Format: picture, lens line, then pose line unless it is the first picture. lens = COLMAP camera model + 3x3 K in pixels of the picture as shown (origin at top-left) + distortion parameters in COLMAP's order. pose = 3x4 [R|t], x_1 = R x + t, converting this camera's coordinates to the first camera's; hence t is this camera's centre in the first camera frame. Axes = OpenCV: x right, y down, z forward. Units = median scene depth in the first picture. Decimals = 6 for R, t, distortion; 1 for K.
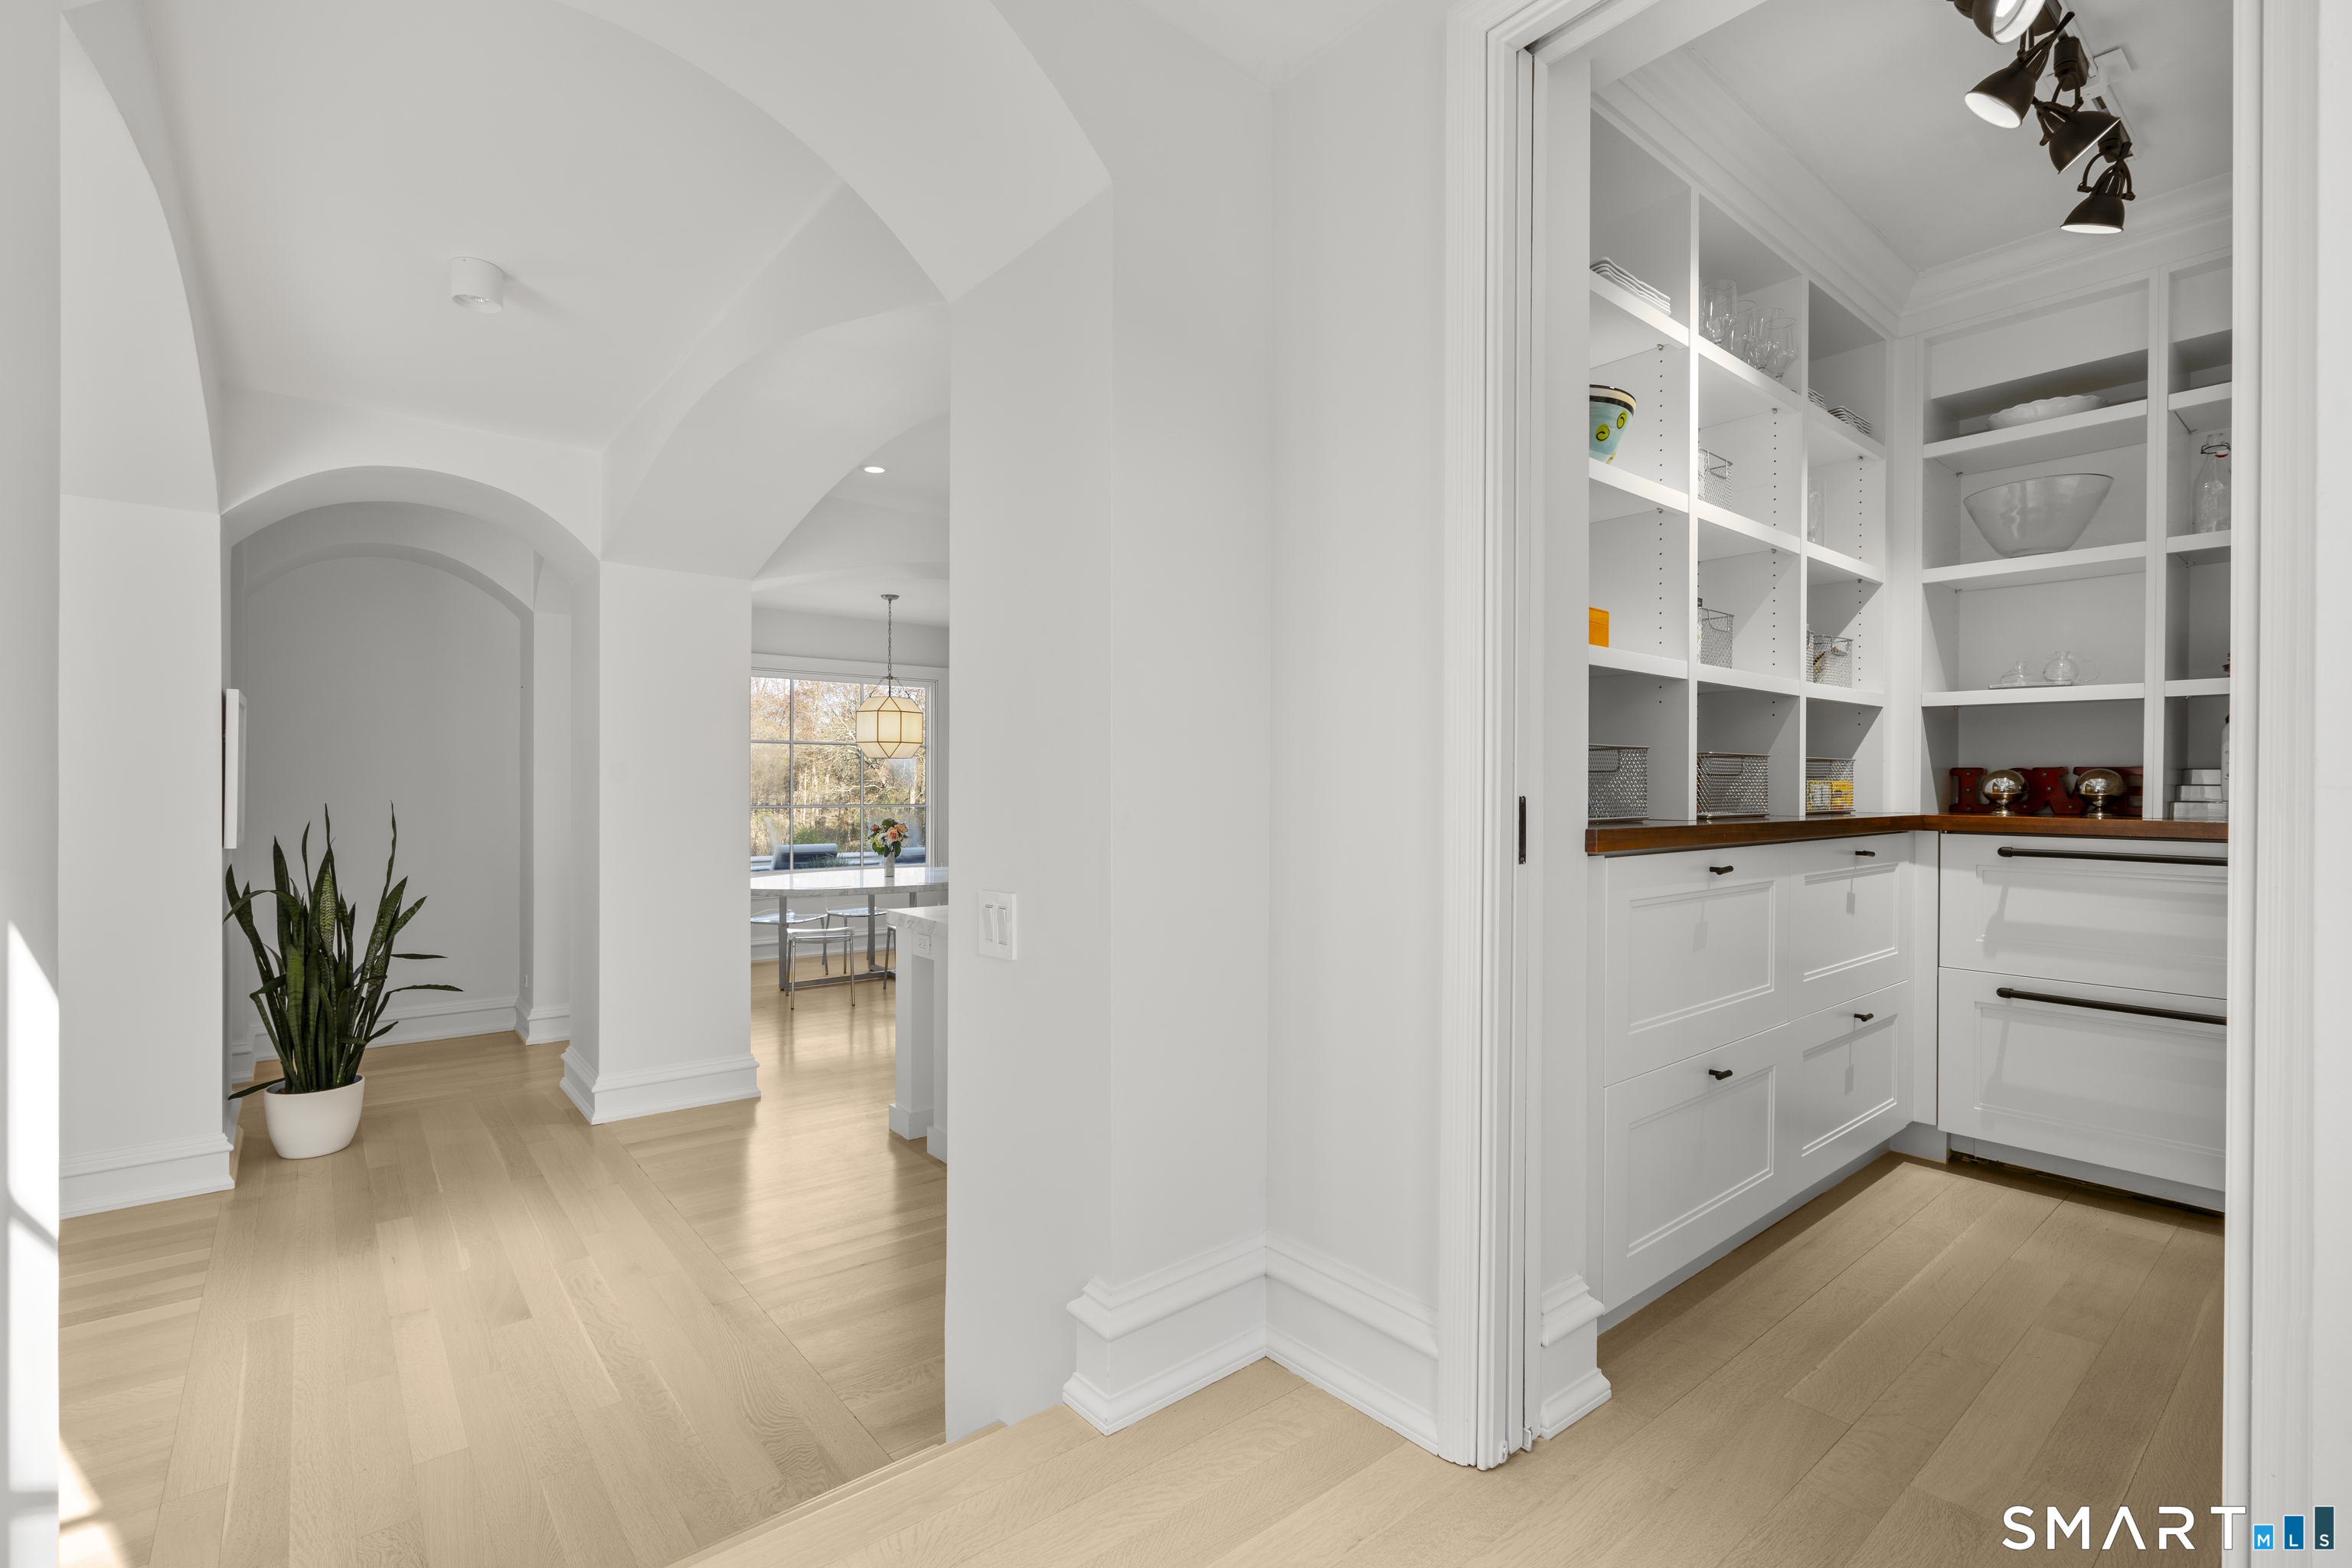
lens RADIAL K [[1059.2, 0, 1180.9], [0, 1059.2, 781.9], [0, 0, 1]] dist [-0.003253, 0.000385]
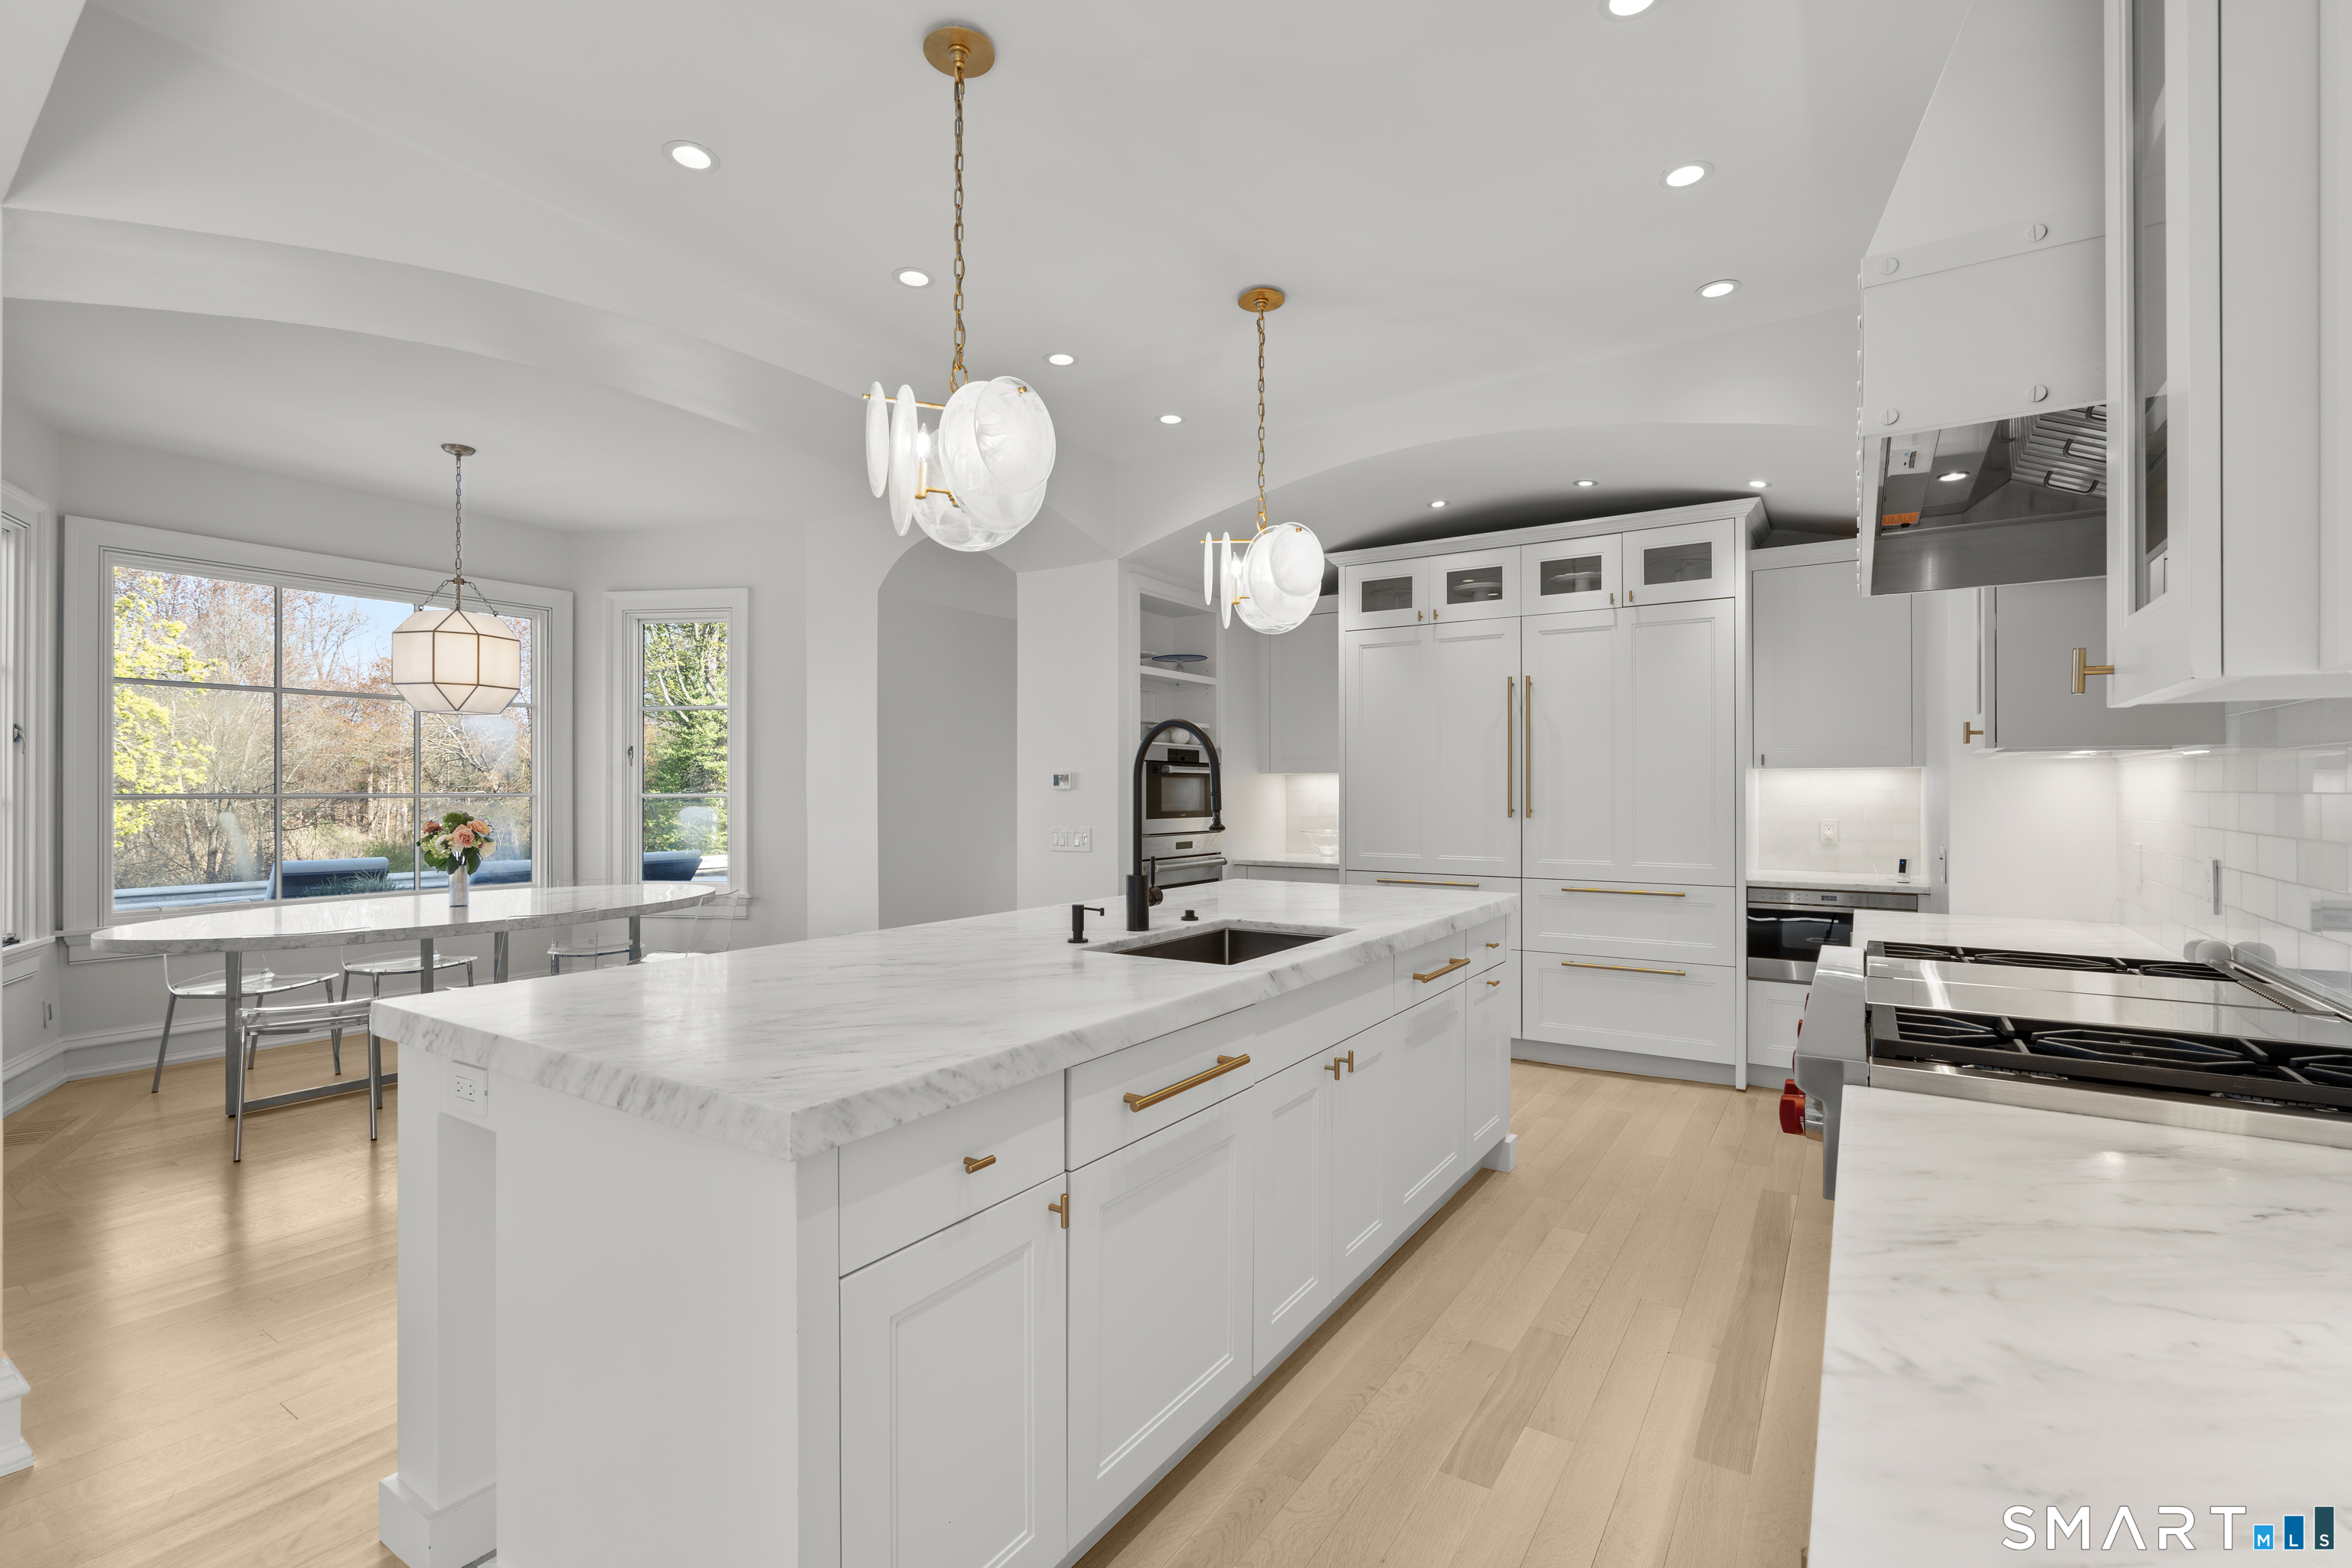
lens RADIAL K [[1059.2, 0, 1180.9], [0, 1059.2, 793.3], [0, 0, 1]] dist [-0.003253, 0.000385]
pose [[0.956246, -0.002446, 0.292553, -0.055634], [0.001879, 0.999996, 0.002220, 0.023602], [-0.292558, -0.001573, 0.956247, 0.296728]]
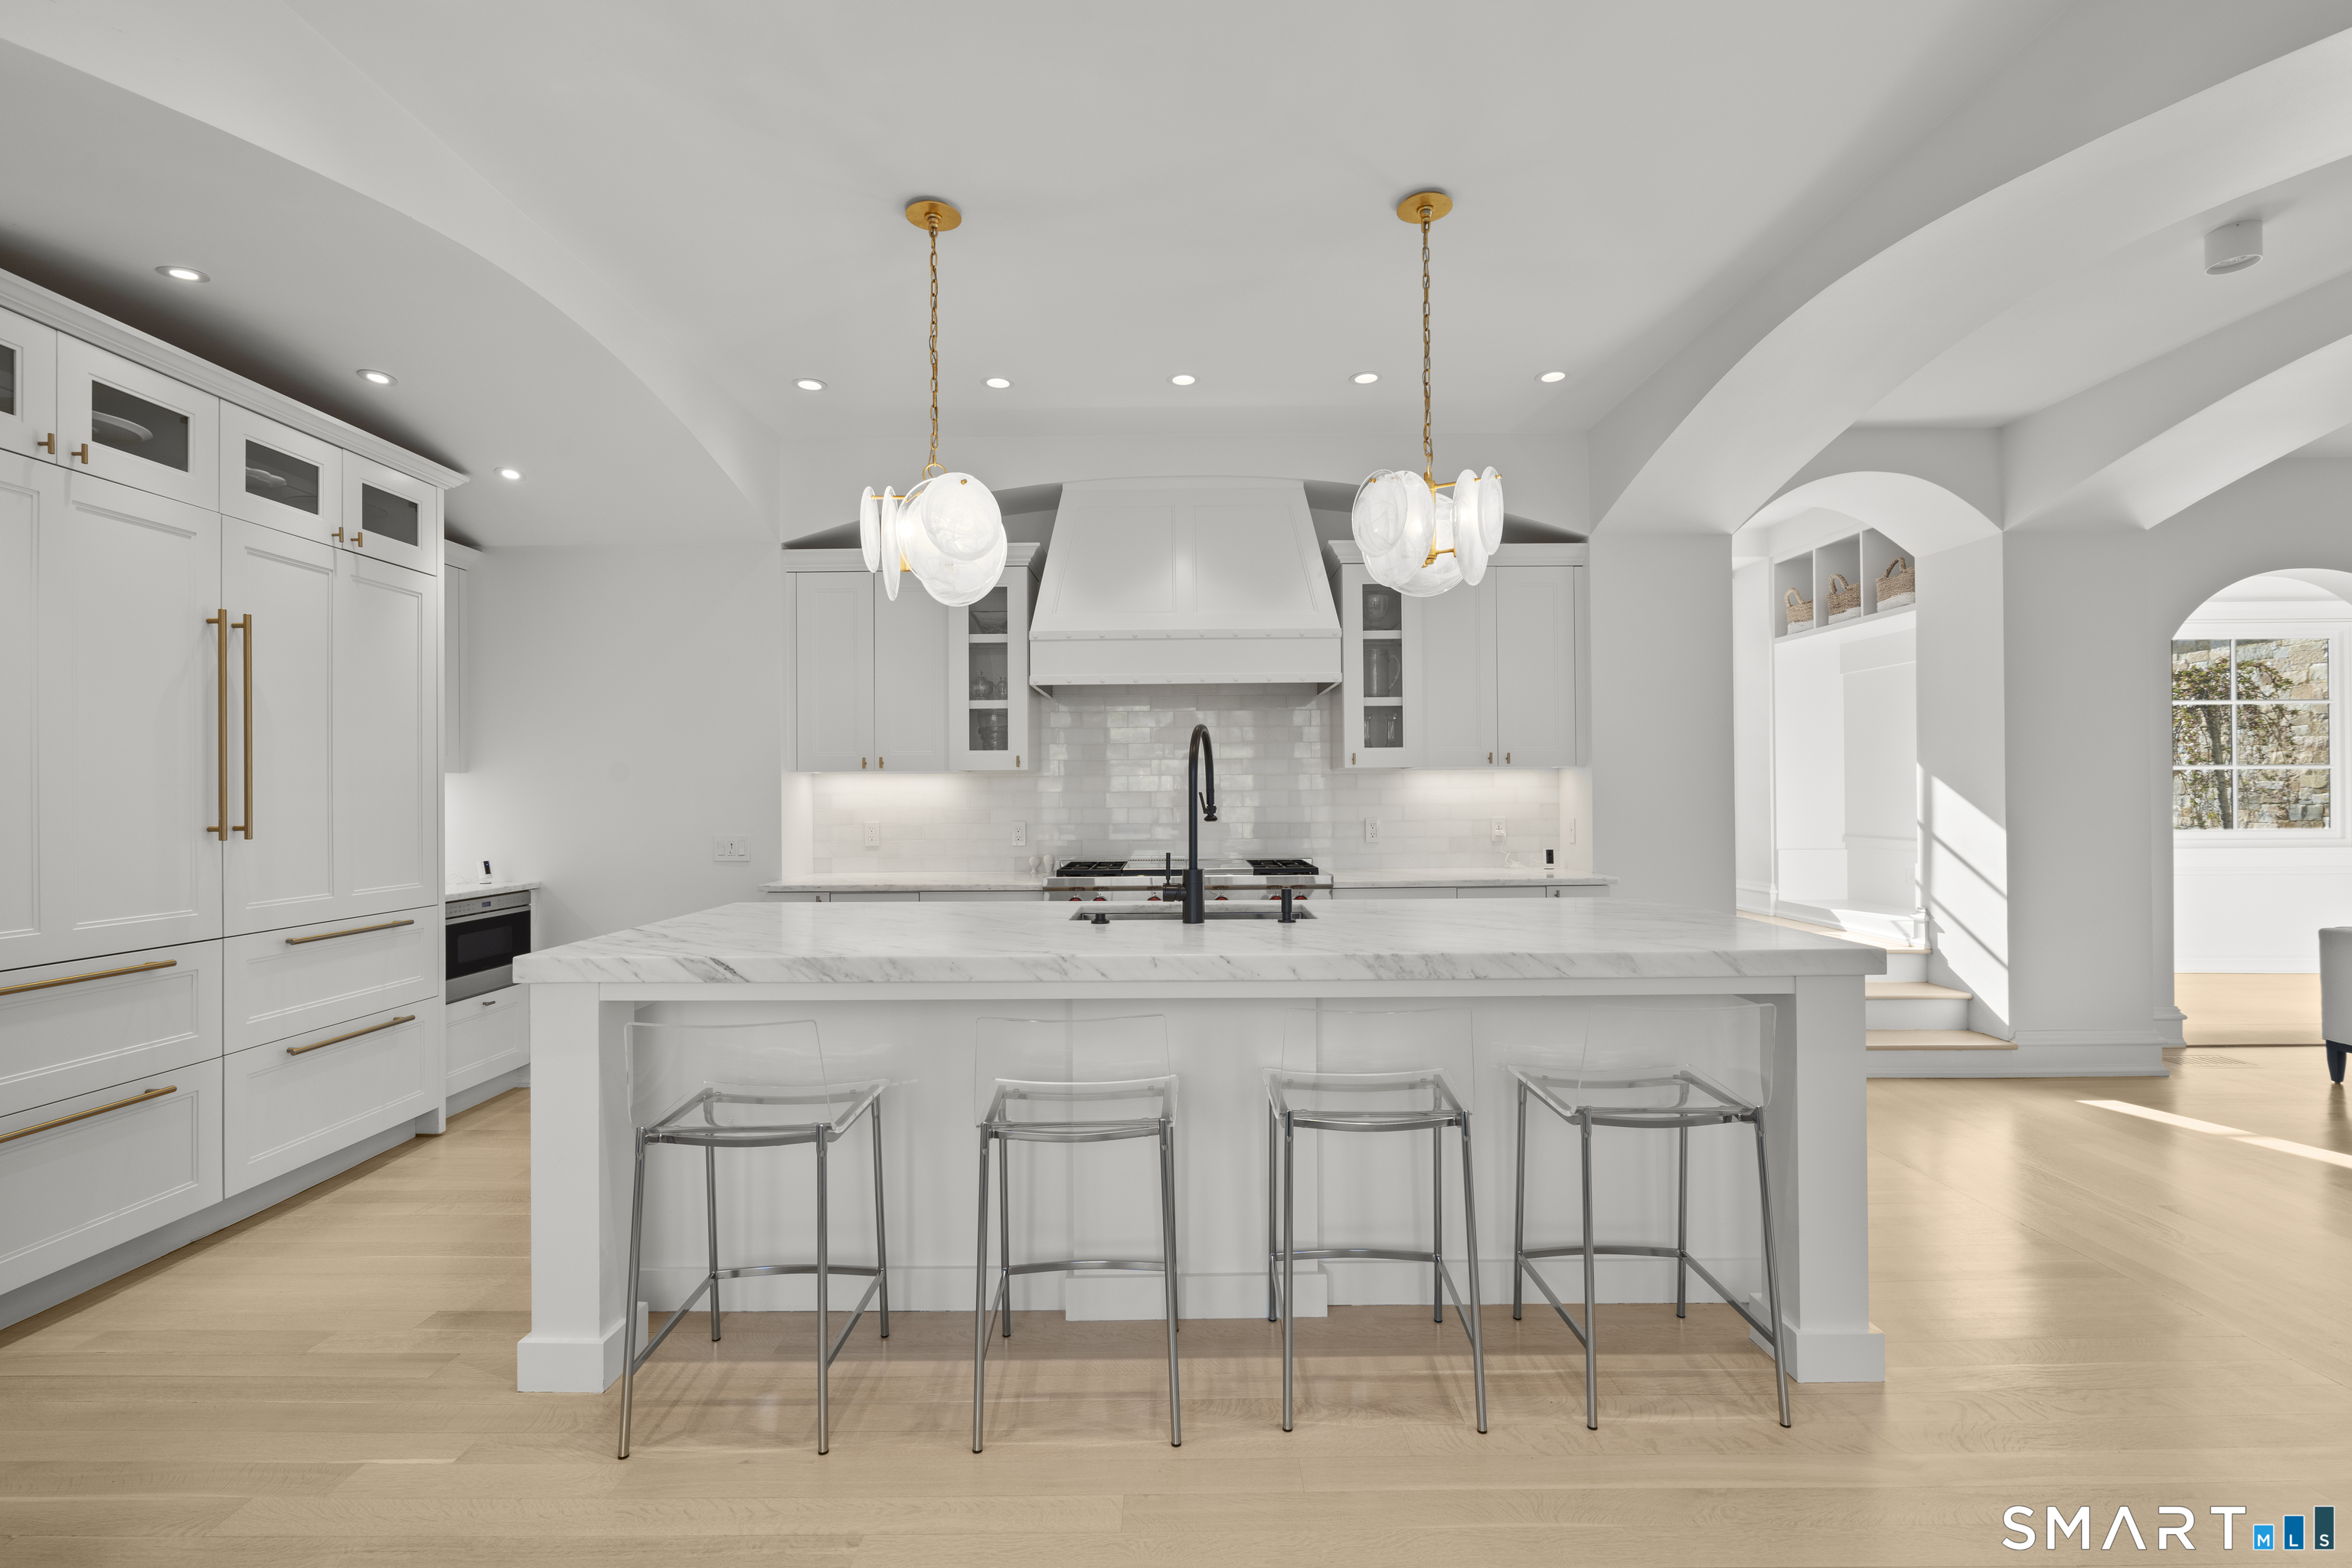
lens RADIAL K [[1059.2, 0, 1174.7], [0, 1059.2, 792.7], [0, 0, 1]] dist [-0.003253, 0.000385]
pose [[-0.768854, -0.001991, 0.639421, -0.300862], [-0.002389, 0.999997, 0.000242, 0.019749], [-0.639419, -0.001341, -0.768857, 1.394027]]
